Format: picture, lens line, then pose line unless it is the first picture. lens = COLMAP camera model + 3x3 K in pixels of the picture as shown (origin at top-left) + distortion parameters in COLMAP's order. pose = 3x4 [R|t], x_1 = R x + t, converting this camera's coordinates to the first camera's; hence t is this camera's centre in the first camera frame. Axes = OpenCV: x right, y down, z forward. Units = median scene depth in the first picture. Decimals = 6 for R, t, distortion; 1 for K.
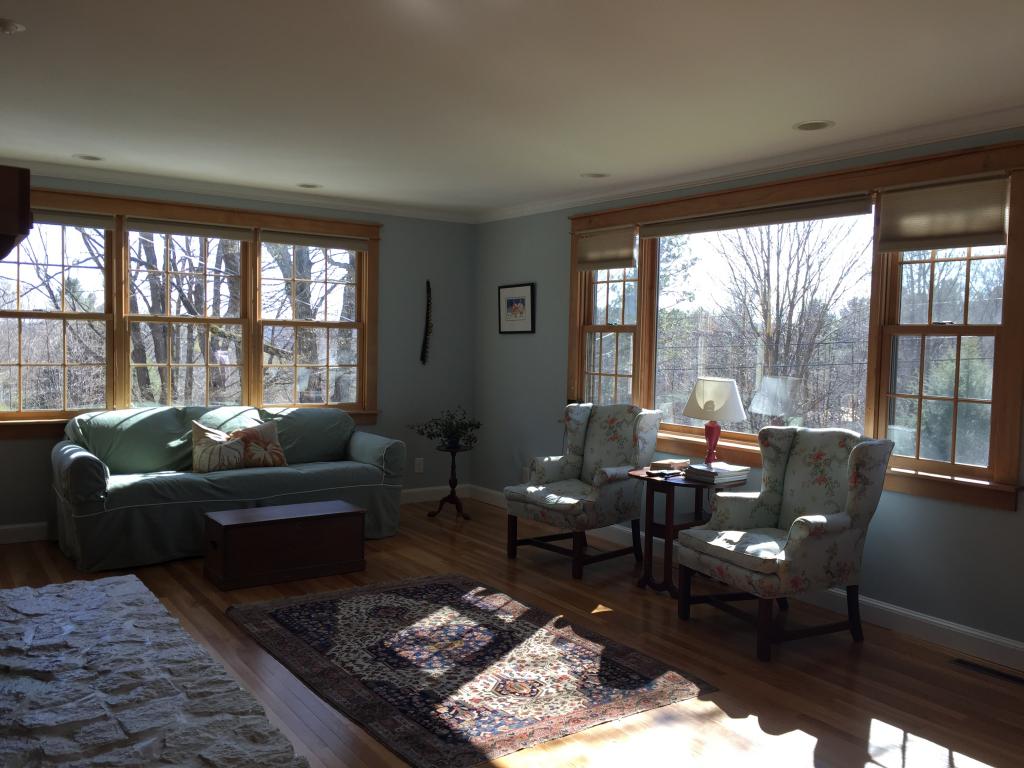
lens RADIAL K [[874.7, 0, 512.0], [0, 874.7, 384.0], [0, 0, 1]] dist [0.097611, -0.115241]
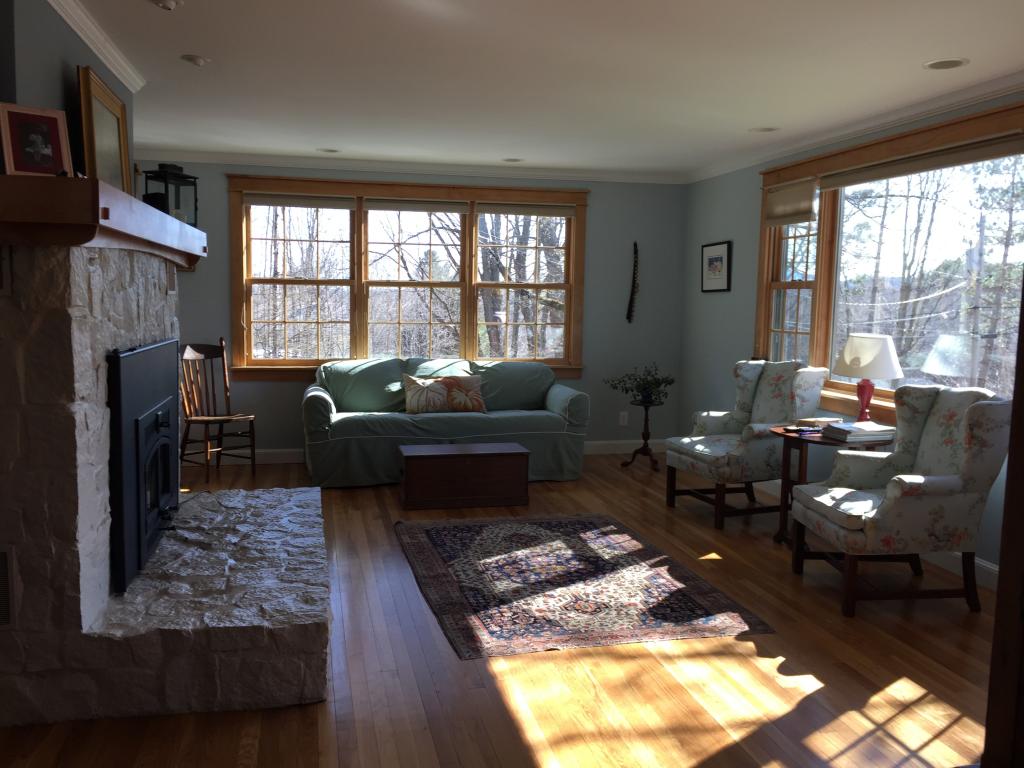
lens RADIAL K [[874.7, 0, 512.0], [0, 874.7, 384.0], [0, 0, 1]] dist [0.097611, -0.115241]
pose [[0.932684, 0.025614, -0.359785, 0.217419], [-0.010431, 0.998974, 0.044077, 0.008524], [0.360544, -0.037357, 0.931994, -0.045722]]
